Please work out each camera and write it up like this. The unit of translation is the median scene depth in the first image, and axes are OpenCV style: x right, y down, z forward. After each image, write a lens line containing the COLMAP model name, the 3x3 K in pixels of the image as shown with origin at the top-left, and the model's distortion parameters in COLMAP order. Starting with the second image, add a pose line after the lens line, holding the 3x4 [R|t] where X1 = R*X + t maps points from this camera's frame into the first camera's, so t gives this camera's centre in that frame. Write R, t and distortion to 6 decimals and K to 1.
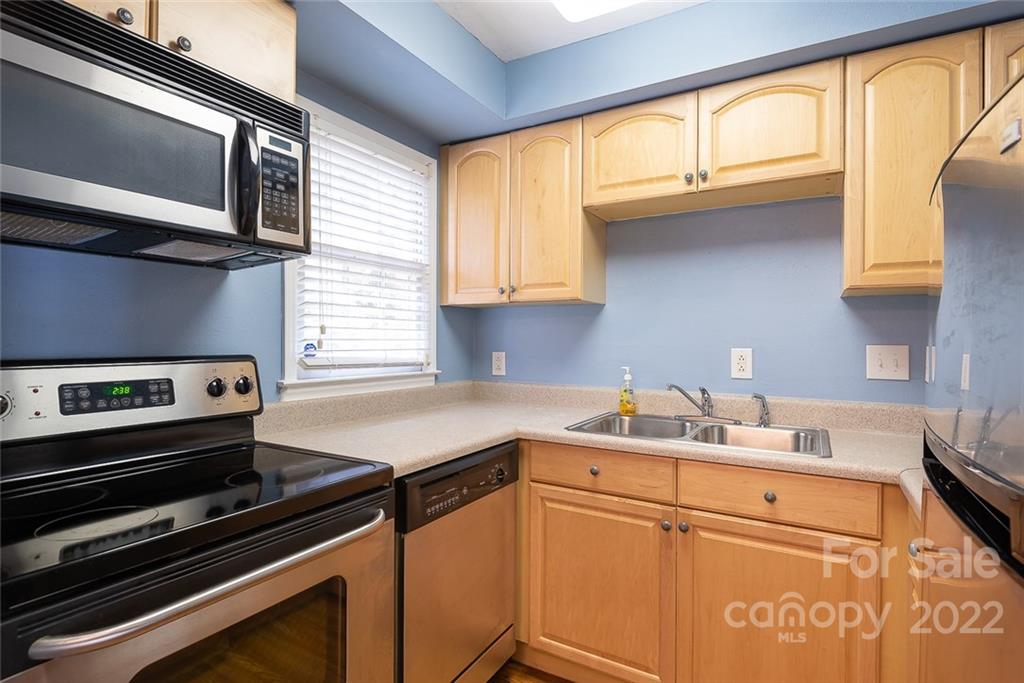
lens RADIAL K [[521.2, 0, 510.4], [0, 521.2, 337.4], [0, 0, 1]] dist [0.033571, -0.027277]
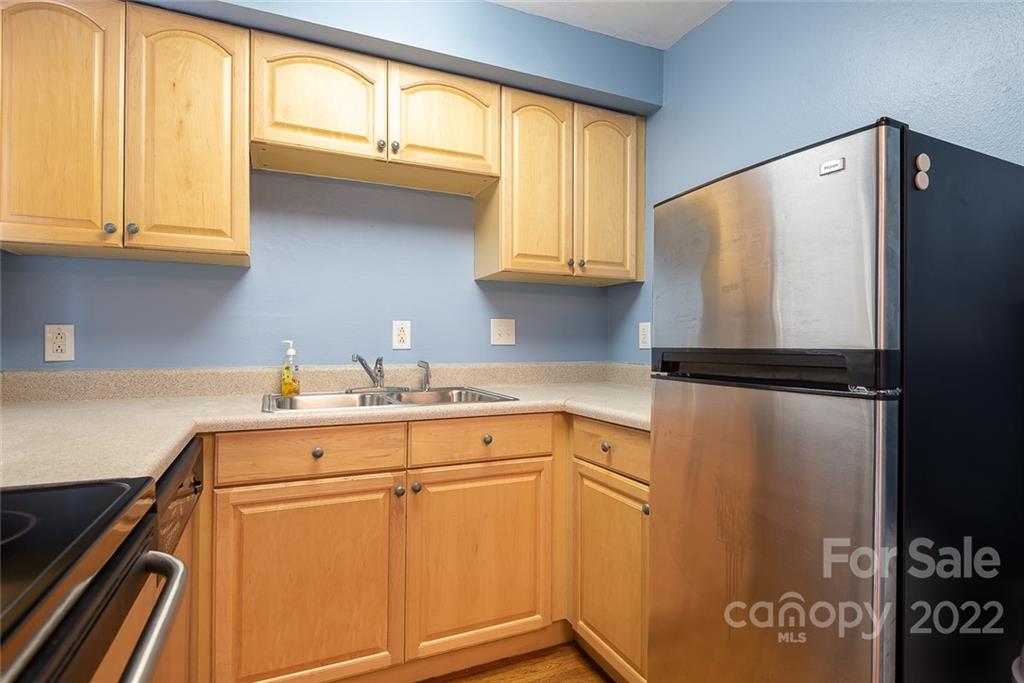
lens RADIAL K [[521.2, 0, 510.4], [0, 521.2, 337.4], [0, 0, 1]] dist [0.033571, -0.027277]
pose [[0.578428, 0.002130, 0.815731, -0.331316], [-0.000238, 0.999997, -0.002443, 0.063914], [-0.815734, 0.001219, 0.578426, 0.229068]]
